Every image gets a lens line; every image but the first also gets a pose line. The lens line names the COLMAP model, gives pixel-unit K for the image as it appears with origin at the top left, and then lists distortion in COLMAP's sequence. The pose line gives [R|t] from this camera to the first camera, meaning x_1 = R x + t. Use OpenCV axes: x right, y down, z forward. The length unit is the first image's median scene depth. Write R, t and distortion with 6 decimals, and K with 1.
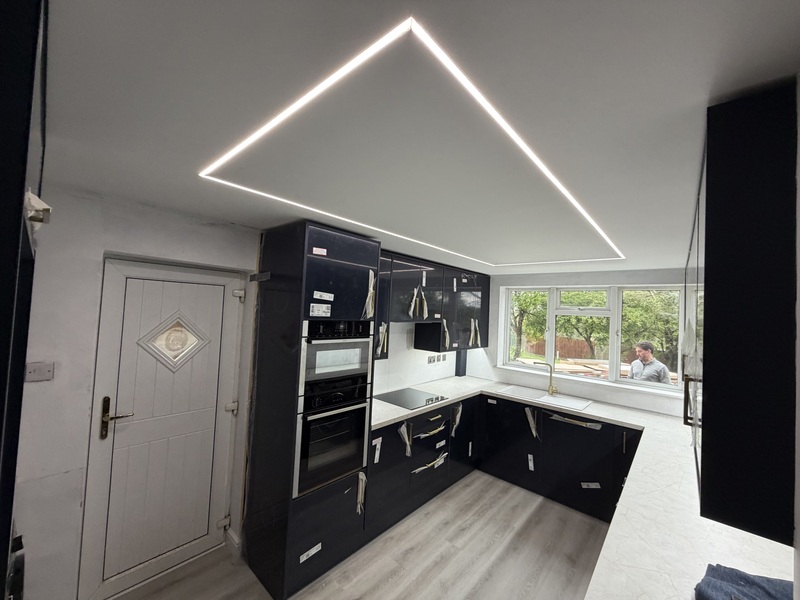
lens RADIAL K [[318.1, 0, 397.3], [0, 318.1, 300.1], [0, 0, 1]] dist [-0.000183, 0.000290]
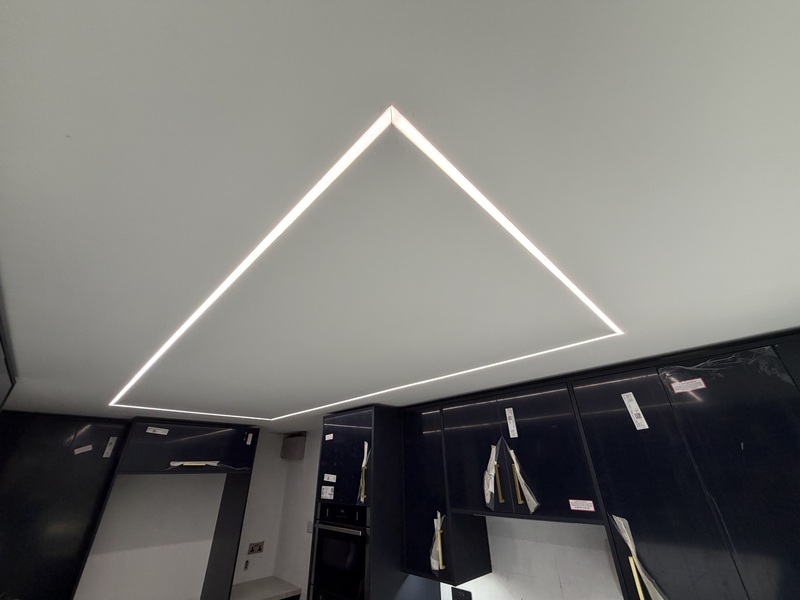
lens RADIAL K [[318.1, 0, 397.3], [0, 318.1, 300.1], [0, 0, 1]] dist [-0.000183, 0.000290]
pose [[-0.061649, -0.515061, -0.854933, 0.664438], [0.042945, 0.854401, -0.517837, 0.027181], [0.997174, -0.068639, -0.030554, 0.828655]]
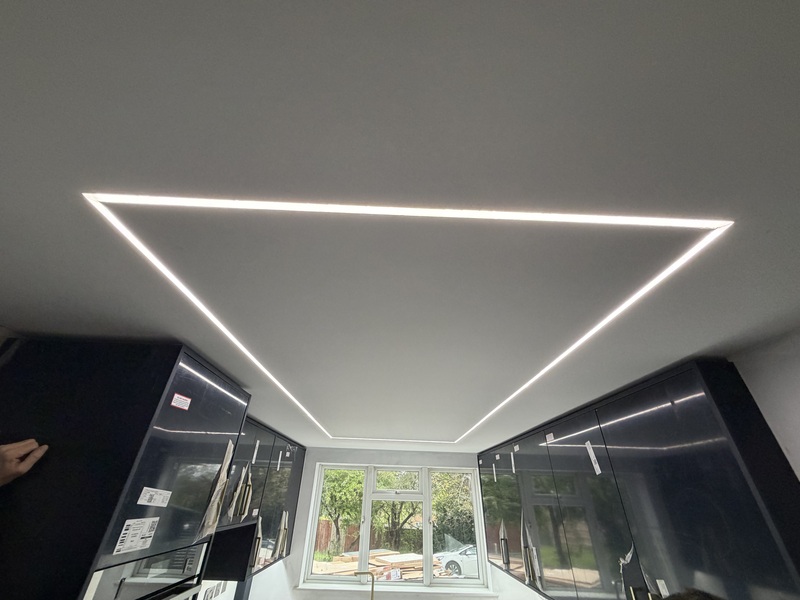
lens RADIAL K [[316.6, 0, 397.3], [0, 316.6, 302.4], [0, 0, 1]] dist [0.008479, 0.000127]
pose [[0.726789, 0.331279, 0.601691, -0.223014], [-0.013730, 0.882833, -0.469485, -0.032742], [-0.686724, 0.332956, 0.646182, 0.207707]]
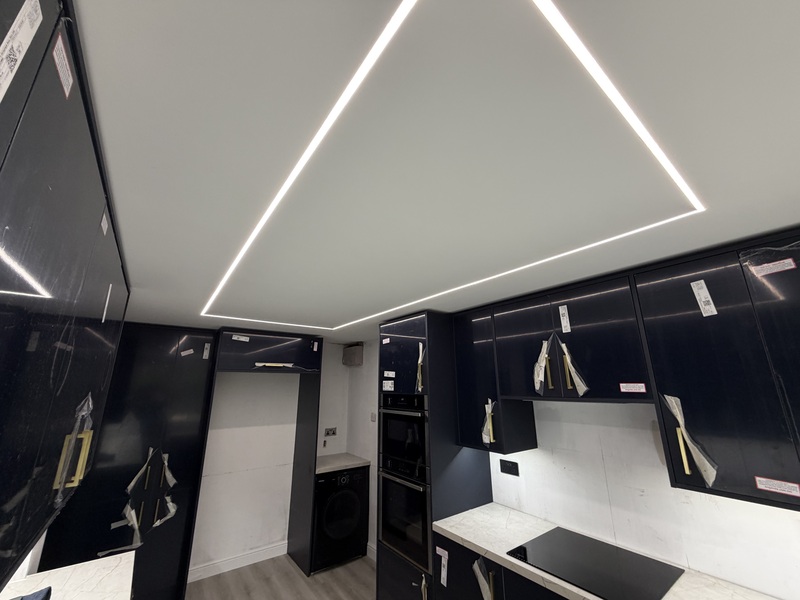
lens RADIAL K [[318.1, 0, 397.3], [0, 318.1, 300.1], [0, 0, 1]] dist [-0.000183, 0.000290]
pose [[-0.198278, -0.302976, -0.932143, 0.663197], [0.025143, 0.949140, -0.313849, 0.067821], [0.979823, -0.085666, -0.180576, 0.809805]]
